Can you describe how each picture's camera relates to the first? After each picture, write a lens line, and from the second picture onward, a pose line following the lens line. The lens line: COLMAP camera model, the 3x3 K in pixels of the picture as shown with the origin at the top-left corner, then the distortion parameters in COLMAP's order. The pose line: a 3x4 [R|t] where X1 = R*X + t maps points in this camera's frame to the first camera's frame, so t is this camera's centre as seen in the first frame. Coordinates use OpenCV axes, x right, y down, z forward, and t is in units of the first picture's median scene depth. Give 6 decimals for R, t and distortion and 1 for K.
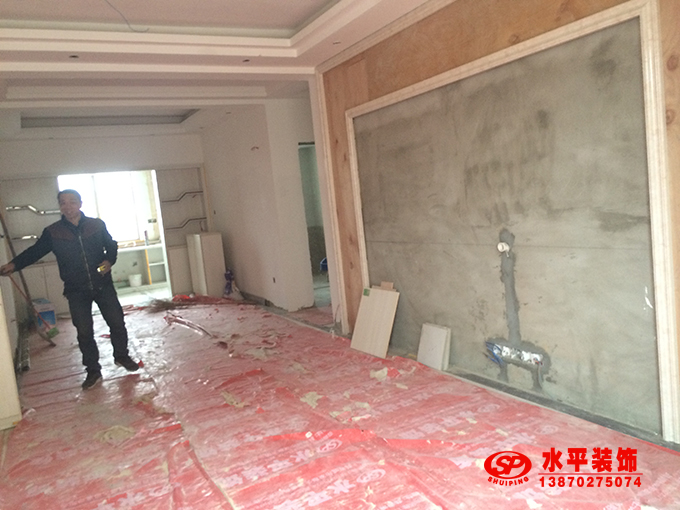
lens RADIAL K [[570.8, 0, 340.0], [0, 570.8, 255.0], [0, 0, 1]] dist [0.090198, -0.136183]
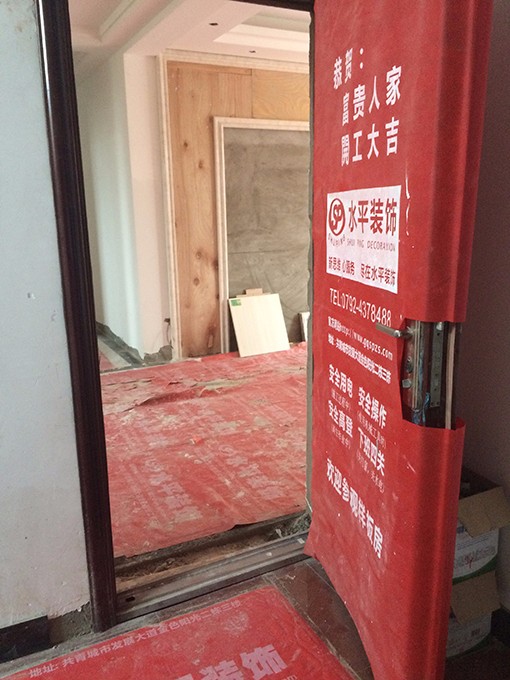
lens RADIAL K [[570.8, 0, 255.0], [0, 570.8, 340.0], [0, 0, 1]] dist [0.090198, -0.136183]
pose [[0.027280, -0.118964, 0.992524, -1.245365], [0.115670, 0.986599, 0.115074, 0.021162], [-0.992913, 0.111666, 0.040674, 1.161613]]
